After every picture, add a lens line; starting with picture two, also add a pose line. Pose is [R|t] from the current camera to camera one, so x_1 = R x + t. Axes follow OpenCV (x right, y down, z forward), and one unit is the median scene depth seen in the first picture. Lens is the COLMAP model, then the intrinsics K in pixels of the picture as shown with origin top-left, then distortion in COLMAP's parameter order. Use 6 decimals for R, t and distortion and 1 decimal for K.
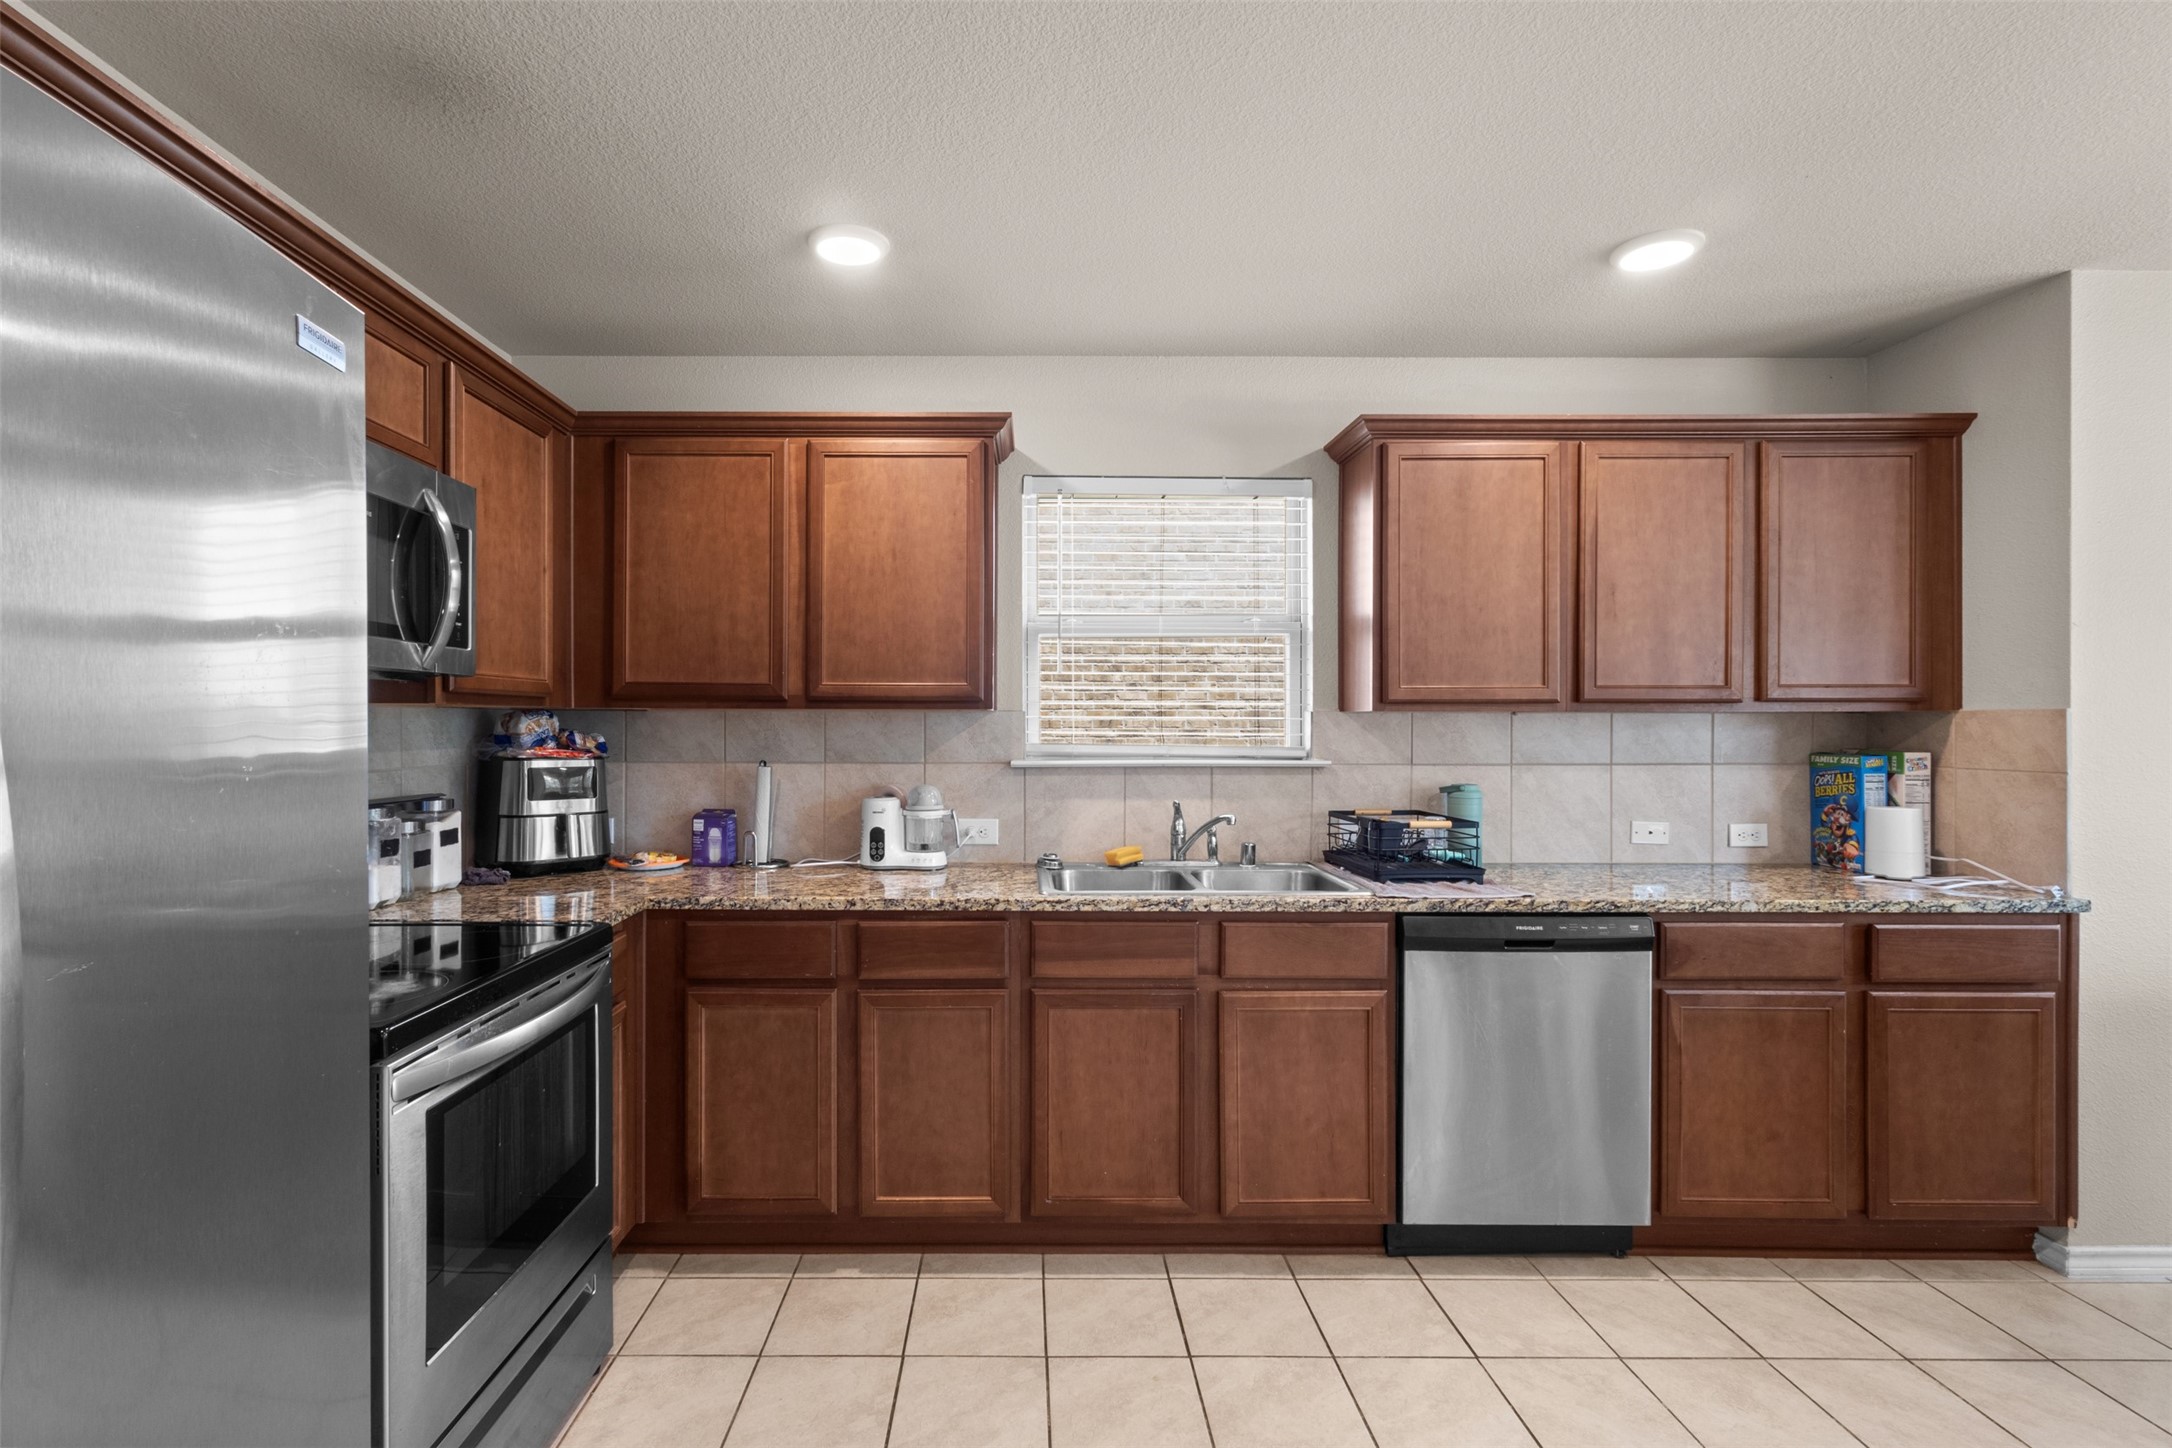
lens RADIAL K [[1030.2, 0, 1011.4], [0, 1030.2, 724.0], [0, 0, 1]] dist [0.000037, 0.000388]
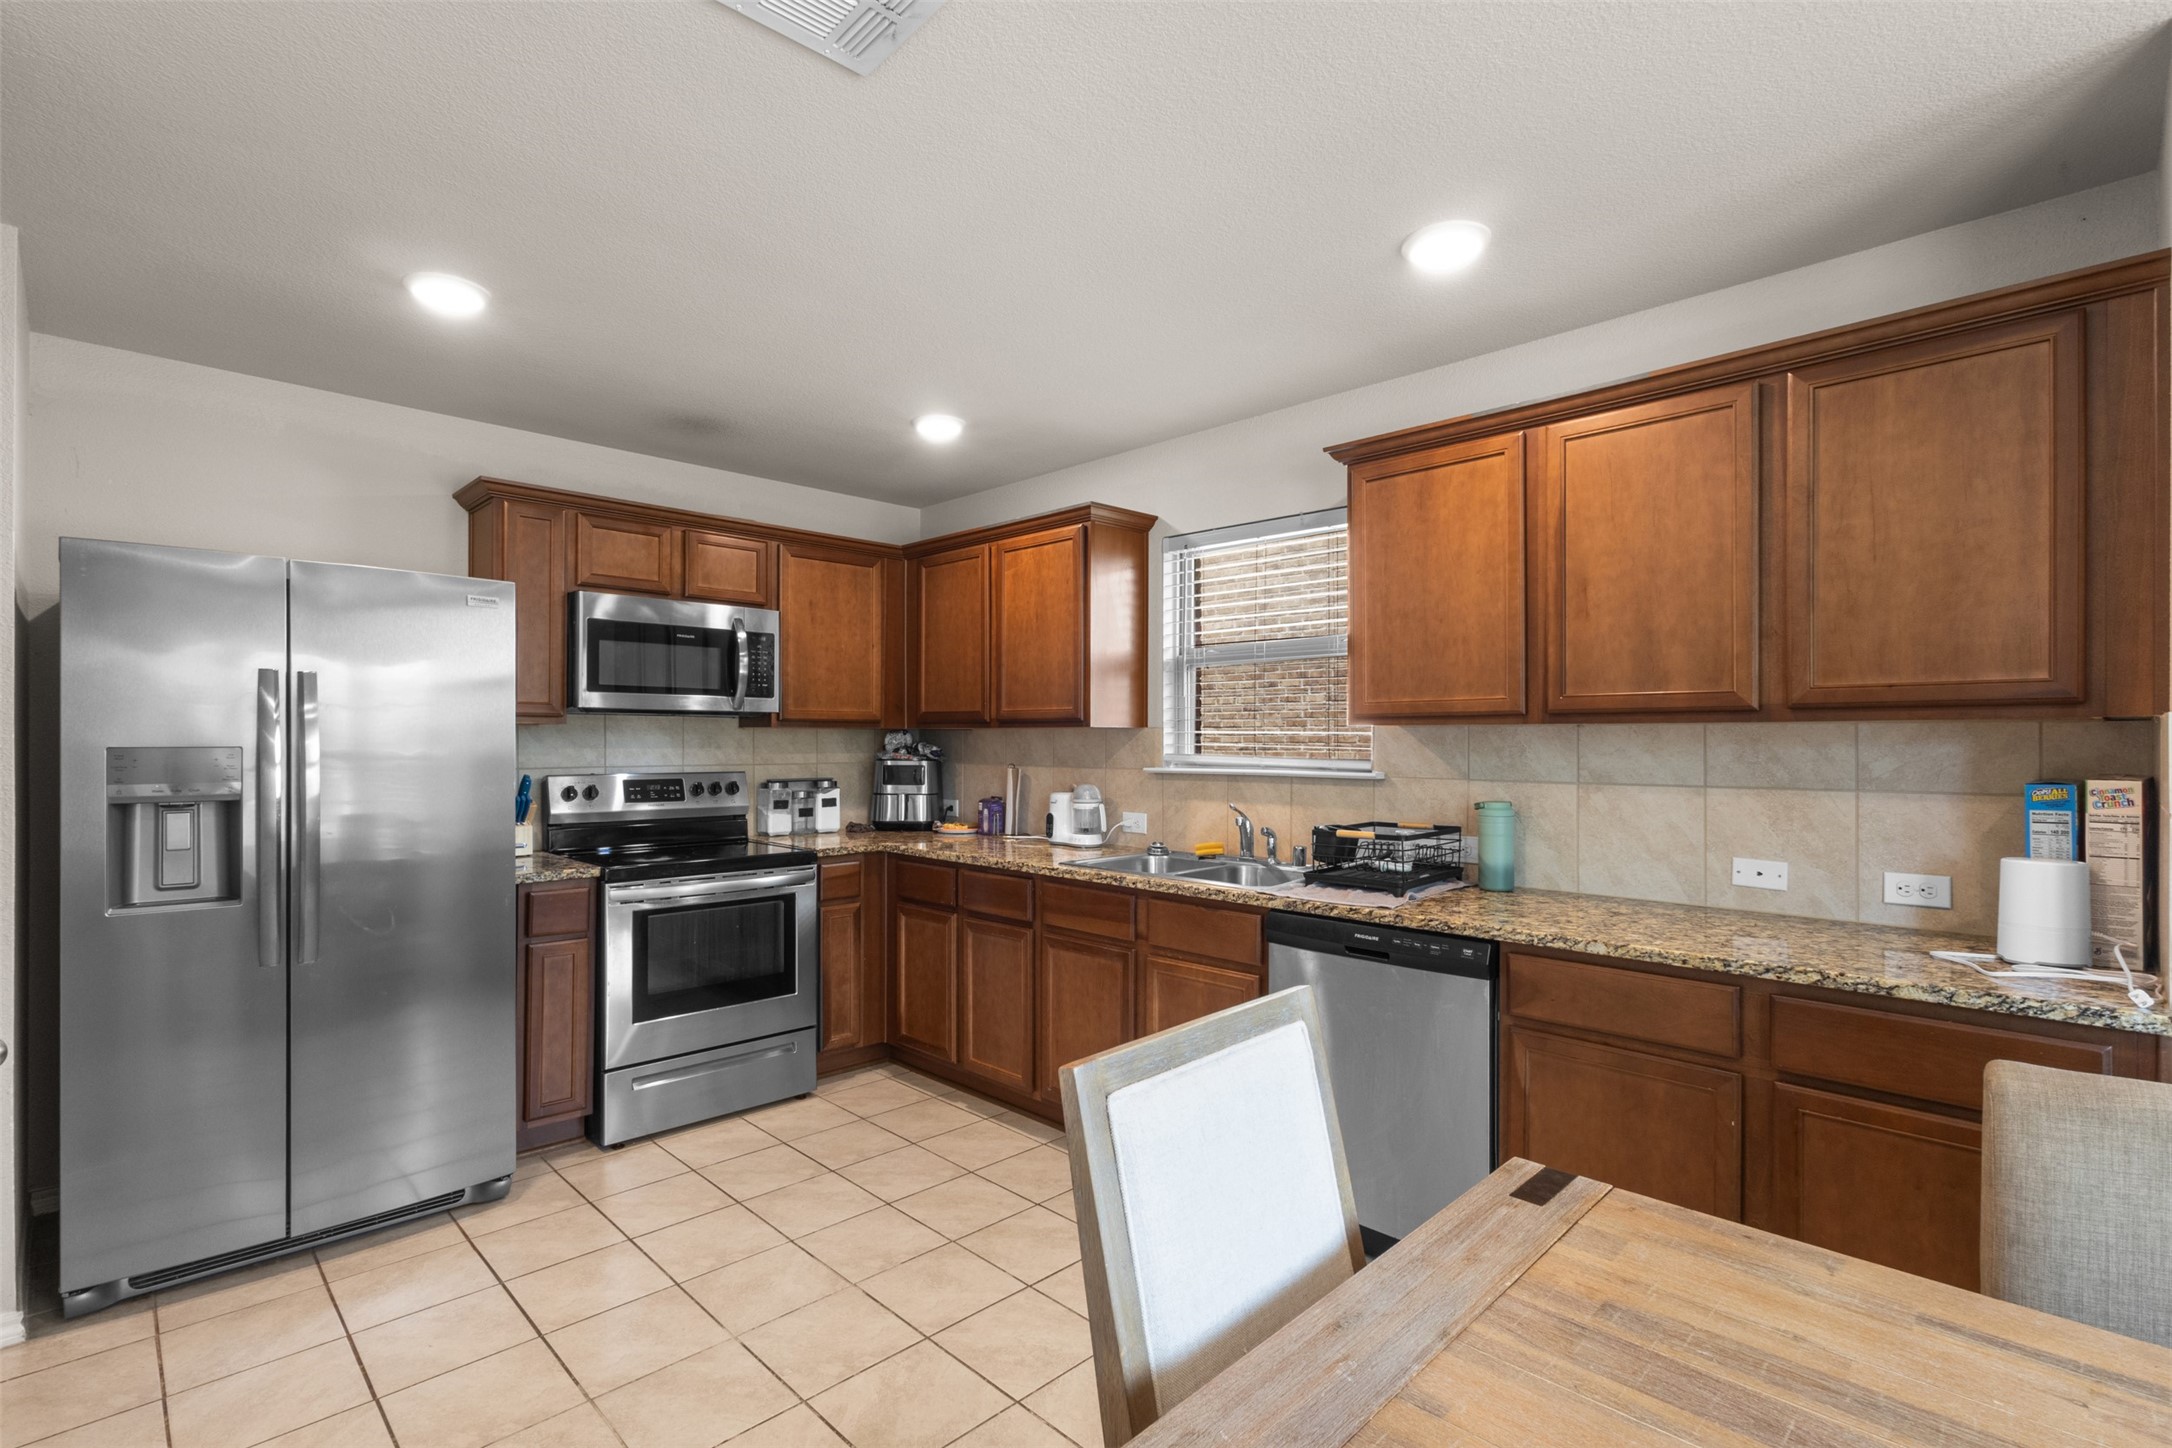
lens RADIAL K [[999.0, 0, 1075.3], [0, 999.0, 741.5], [0, 0, 1]] dist [0.000886, 0.000361]
pose [[0.704734, 0.001403, -0.709470, 0.884795], [-0.000620, 0.999999, 0.001362, 0.002519], [0.709472, -0.000520, 0.704734, 0.085437]]
